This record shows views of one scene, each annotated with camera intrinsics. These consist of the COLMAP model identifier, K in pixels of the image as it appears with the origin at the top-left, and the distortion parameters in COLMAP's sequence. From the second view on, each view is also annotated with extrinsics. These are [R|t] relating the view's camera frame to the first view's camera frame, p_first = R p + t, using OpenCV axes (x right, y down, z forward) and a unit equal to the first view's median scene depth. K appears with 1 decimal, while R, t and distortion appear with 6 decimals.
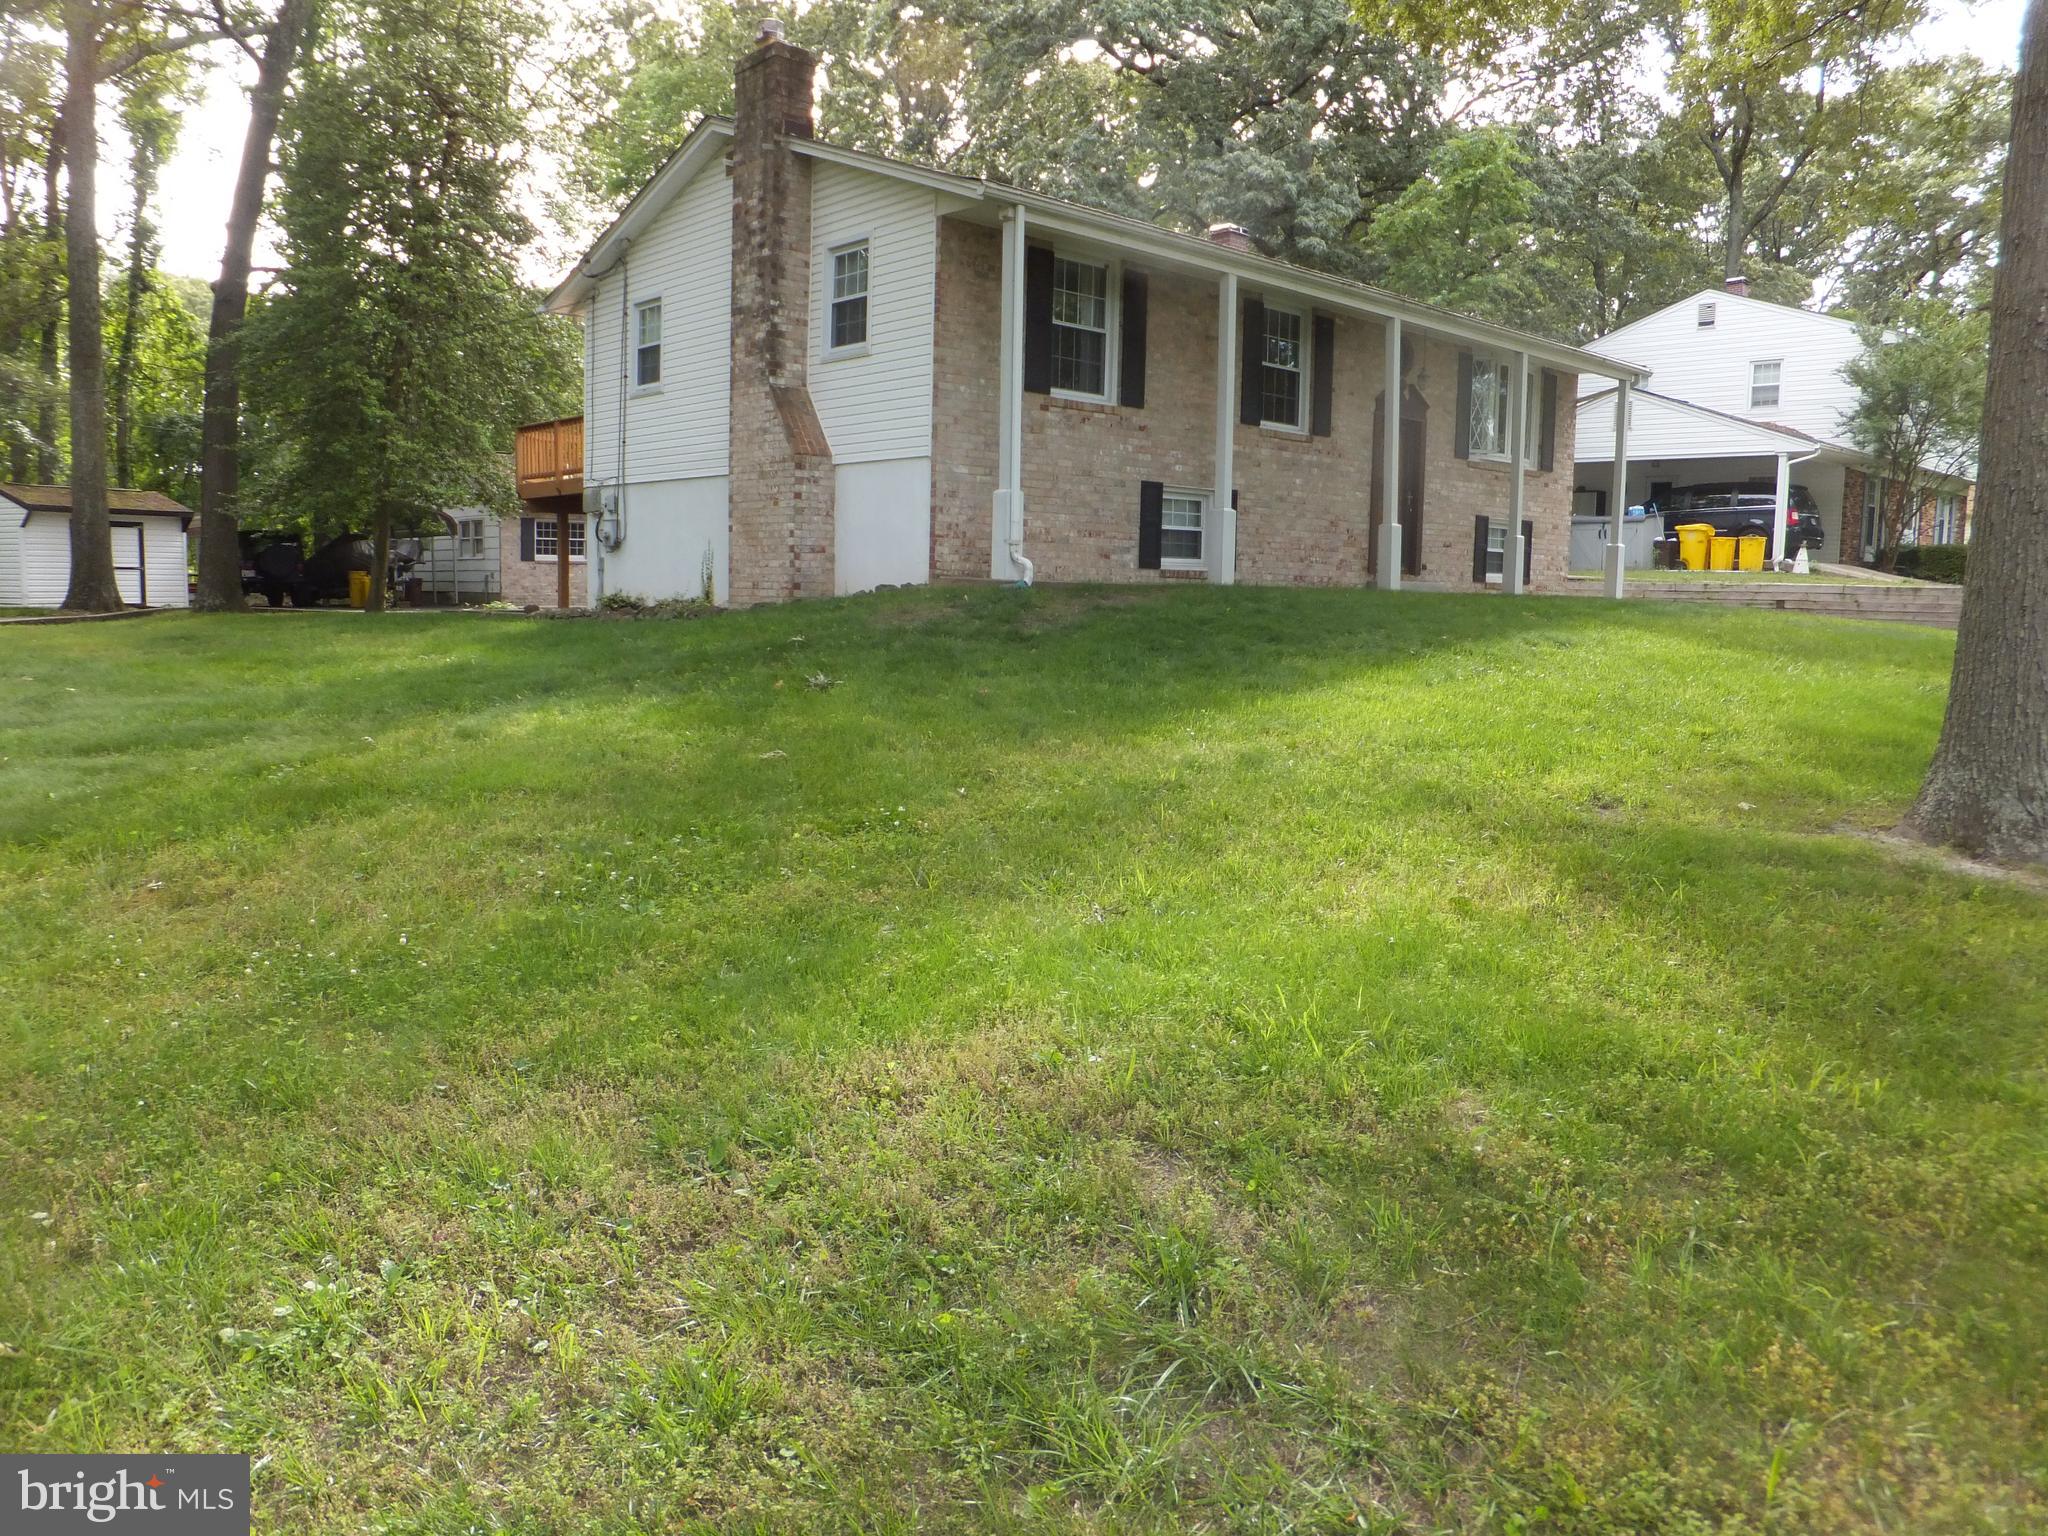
lens RADIAL K [[1465.3, 0, 1016.9], [0, 1465.3, 761.7], [0, 0, 1]] dist [-0.126522, 0.095123]
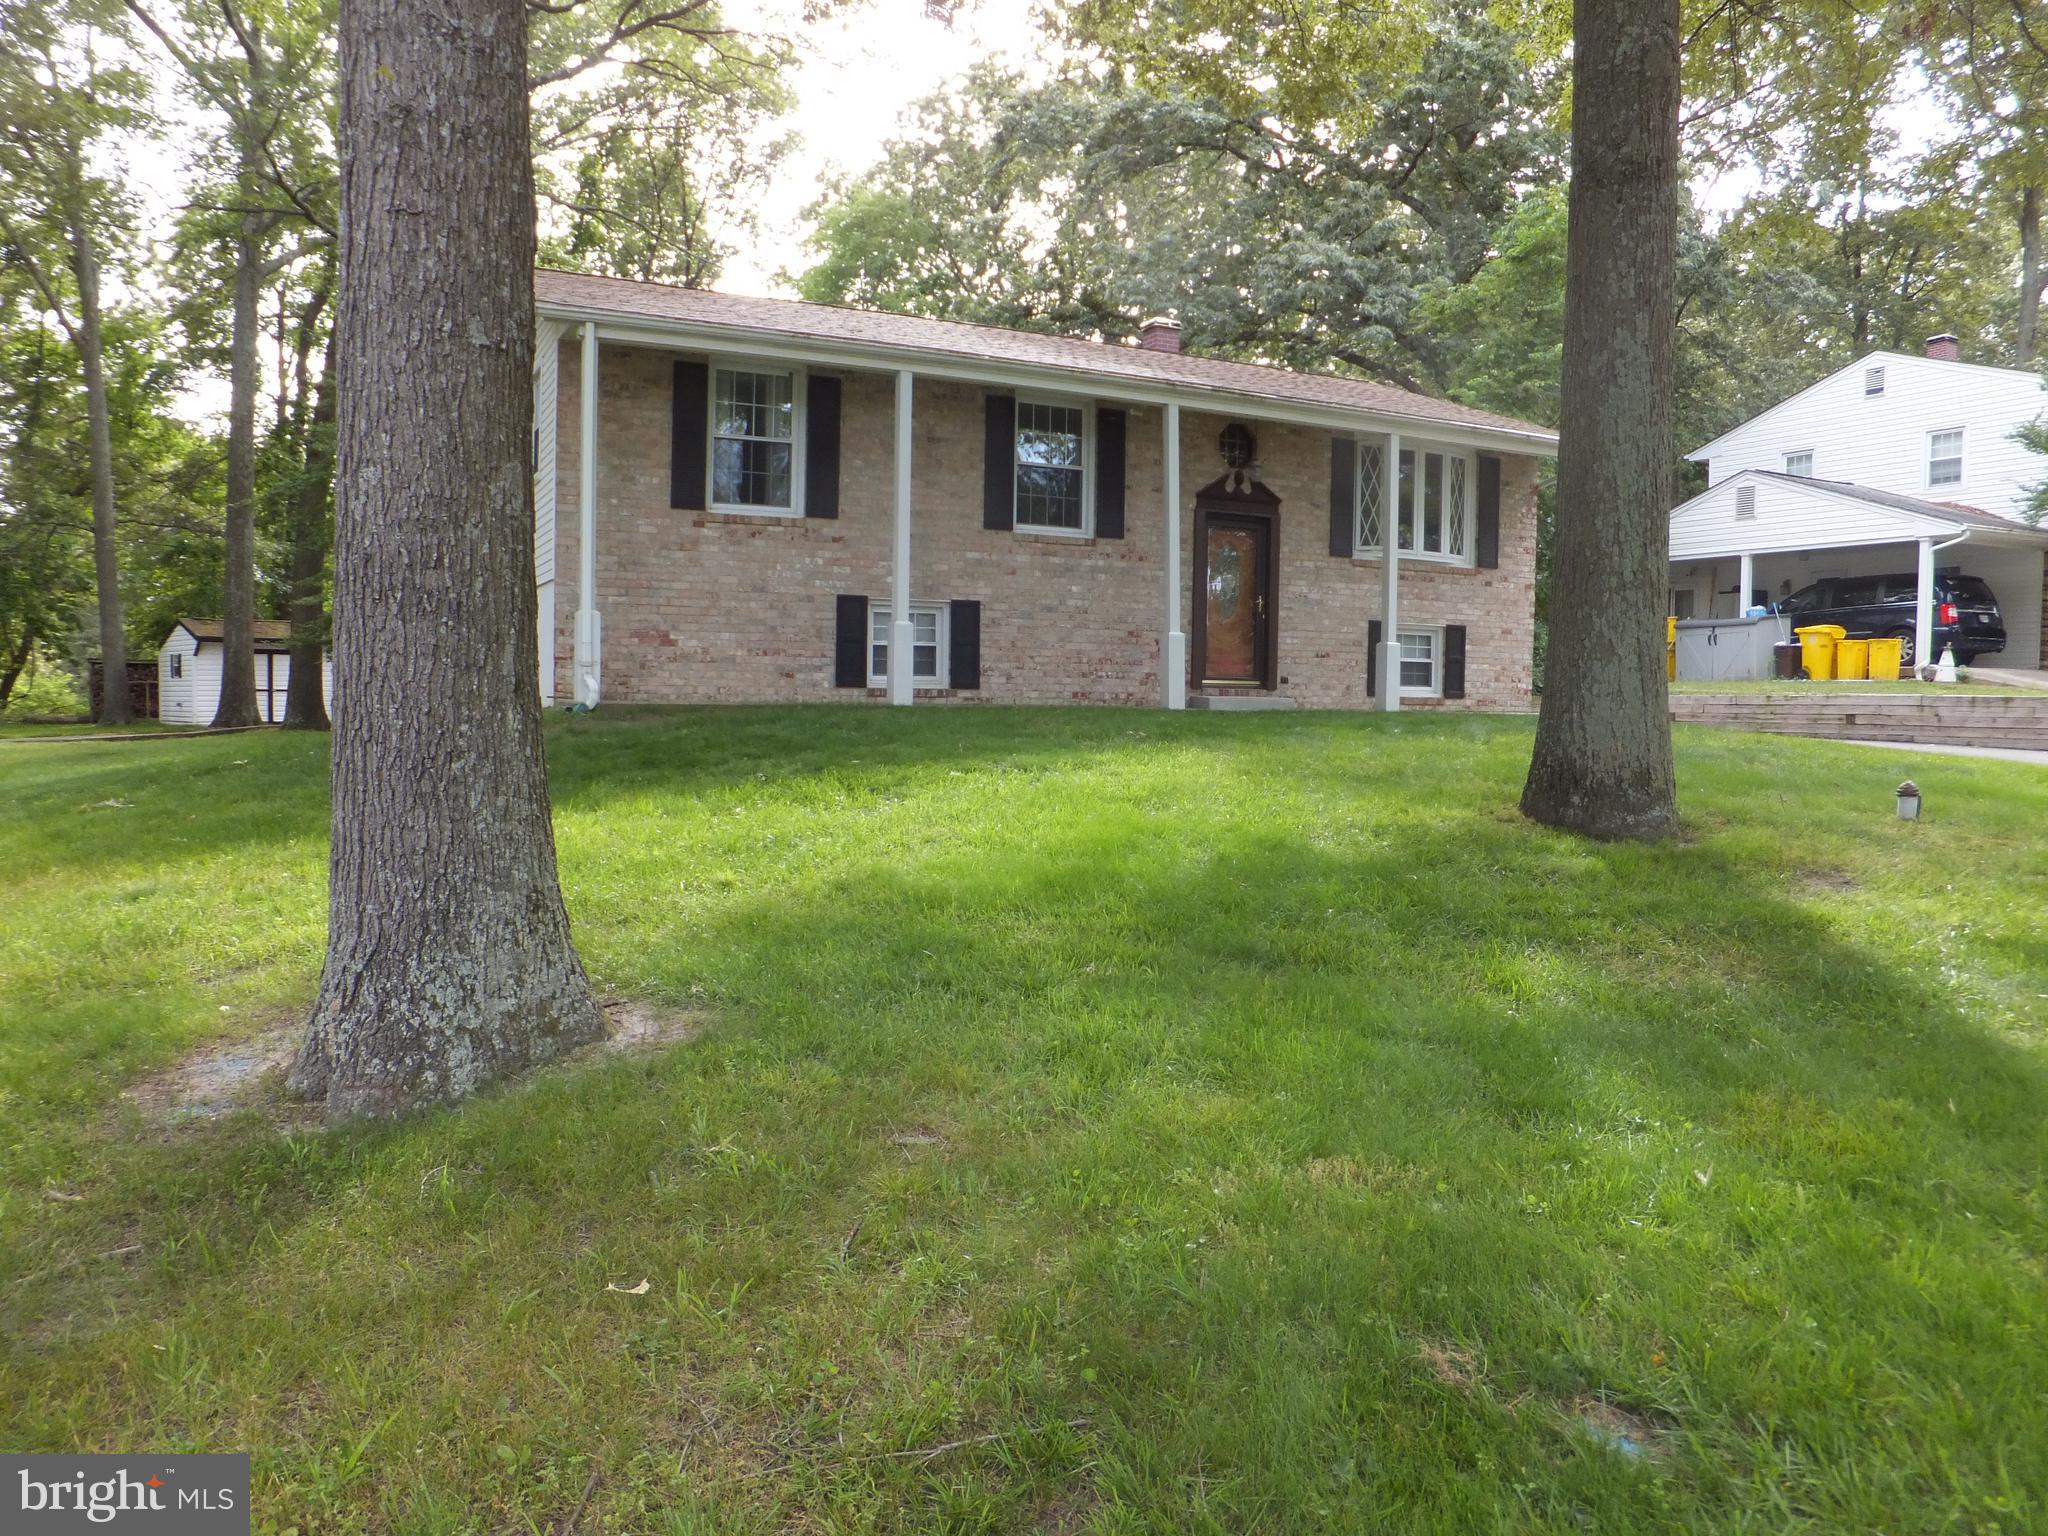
lens RADIAL K [[1472.7, 0, 981.2], [0, 1472.7, 769.8], [0, 0, 1]] dist [-0.139629, 0.096455]
pose [[0.959261, 0.007336, -0.282428, 0.246479], [-0.028636, 0.997039, -0.071366, -0.008031], [0.281068, 0.076546, 0.956630, 0.070006]]
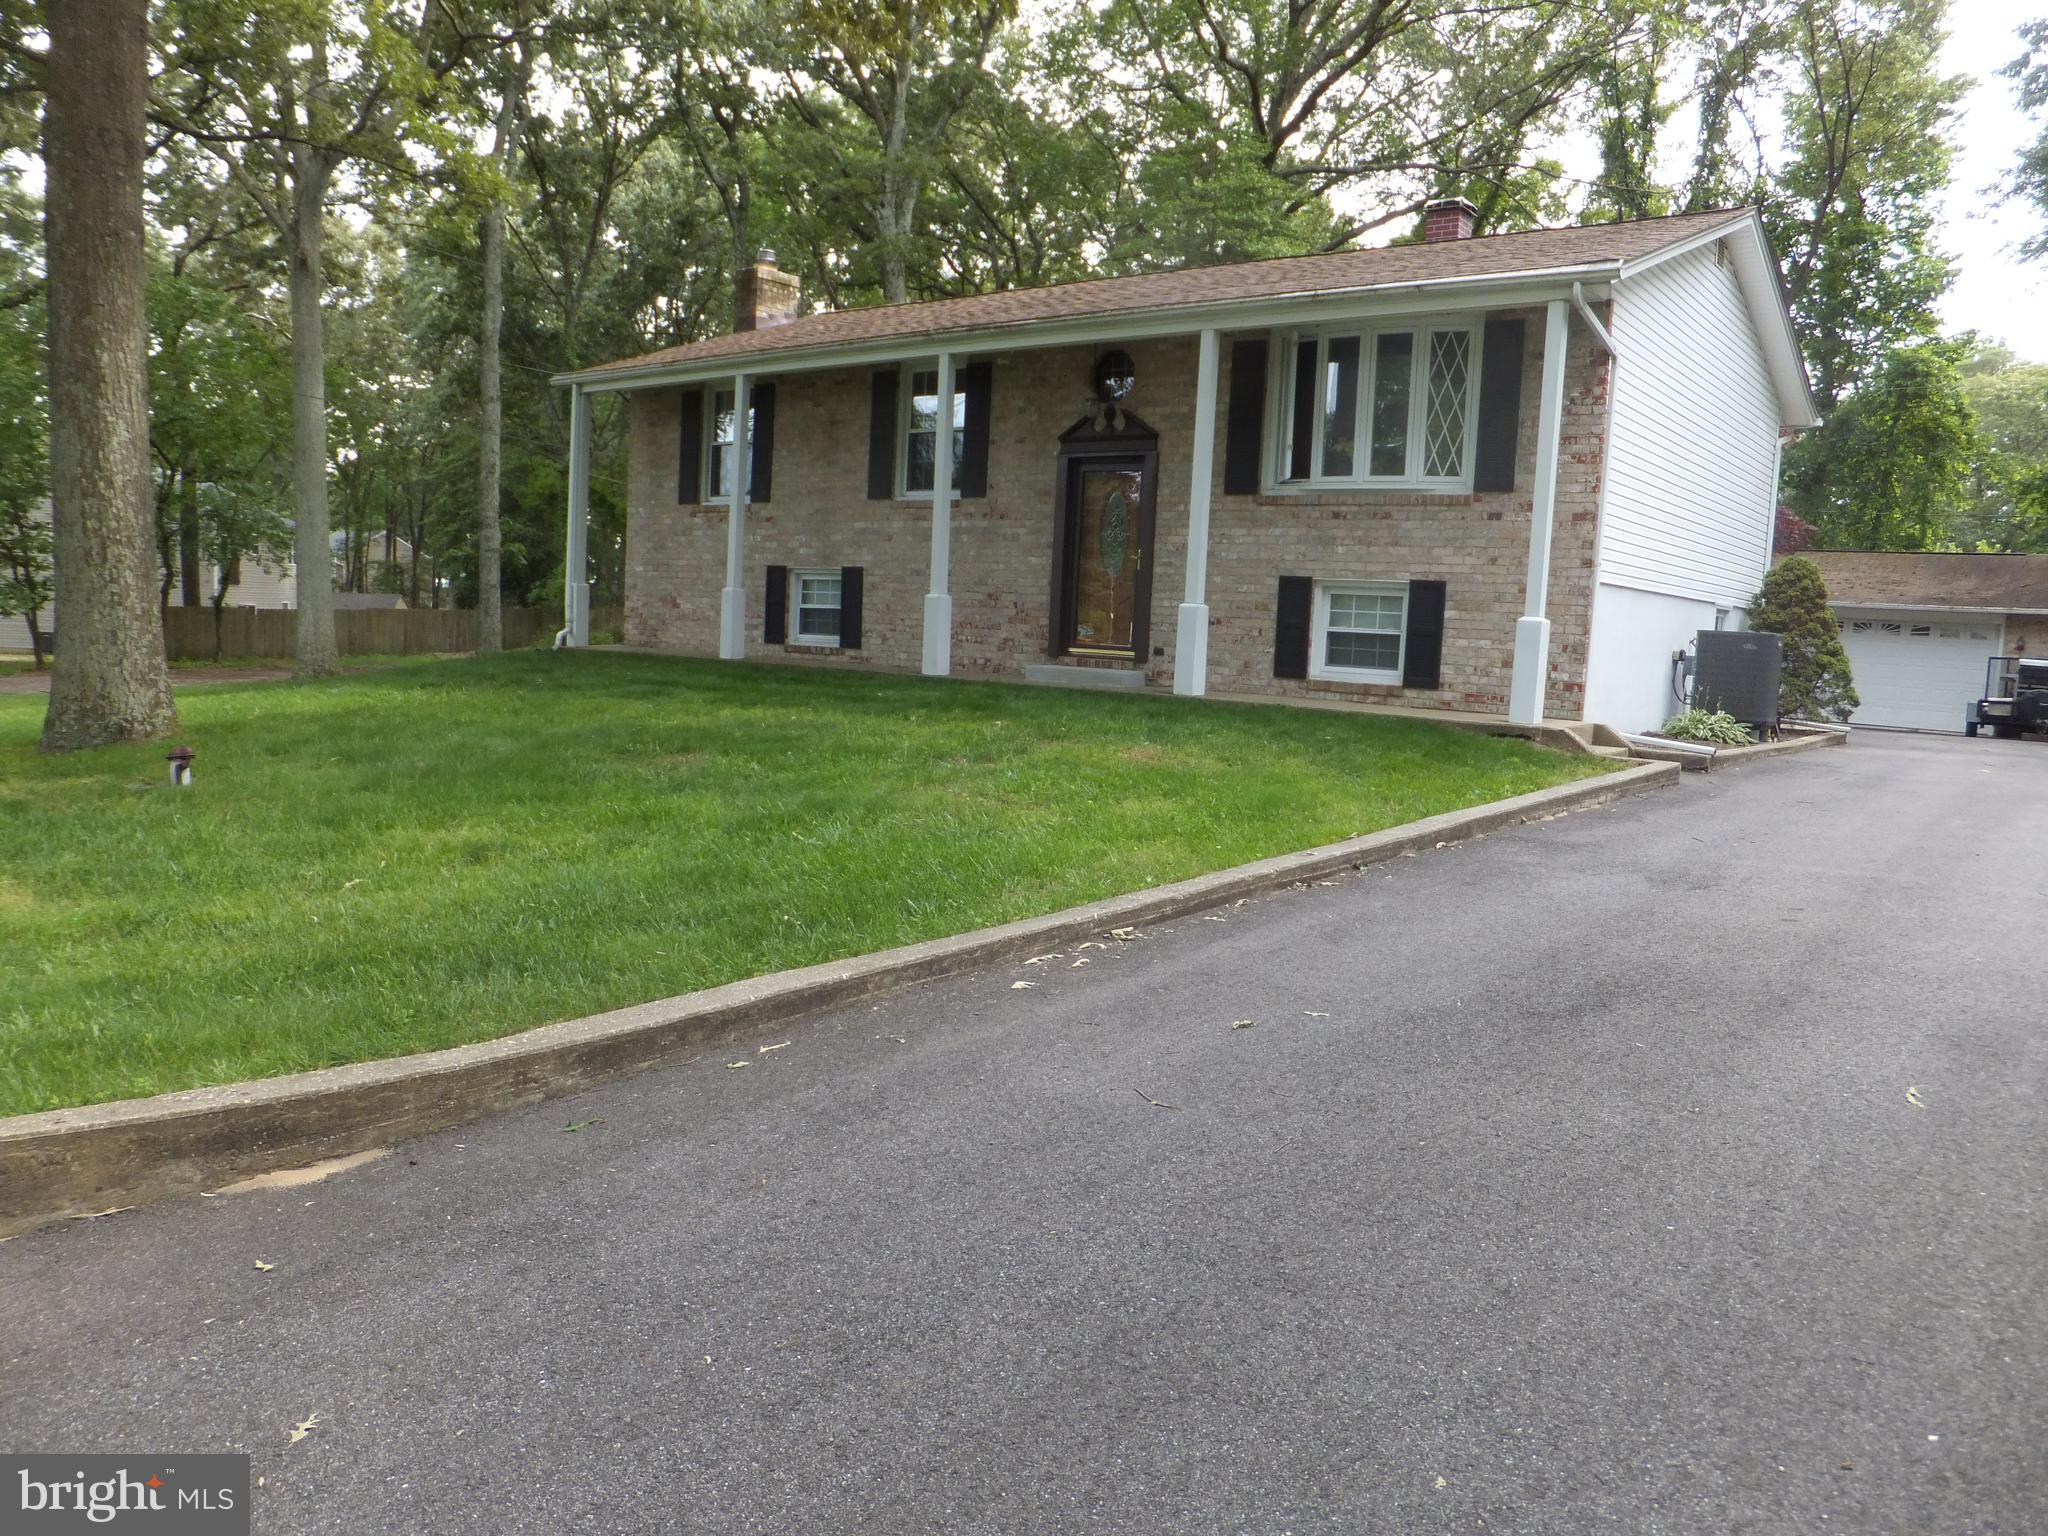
lens RADIAL K [[1472.7, 0, 981.2], [0, 1472.7, 769.8], [0, 0, 1]] dist [-0.139629, 0.096455]
pose [[0.151323, 0.087070, -0.984642, 0.689014], [-0.161214, 0.984950, 0.062322, -0.074563], [0.975249, 0.149307, 0.163082, 0.555144]]
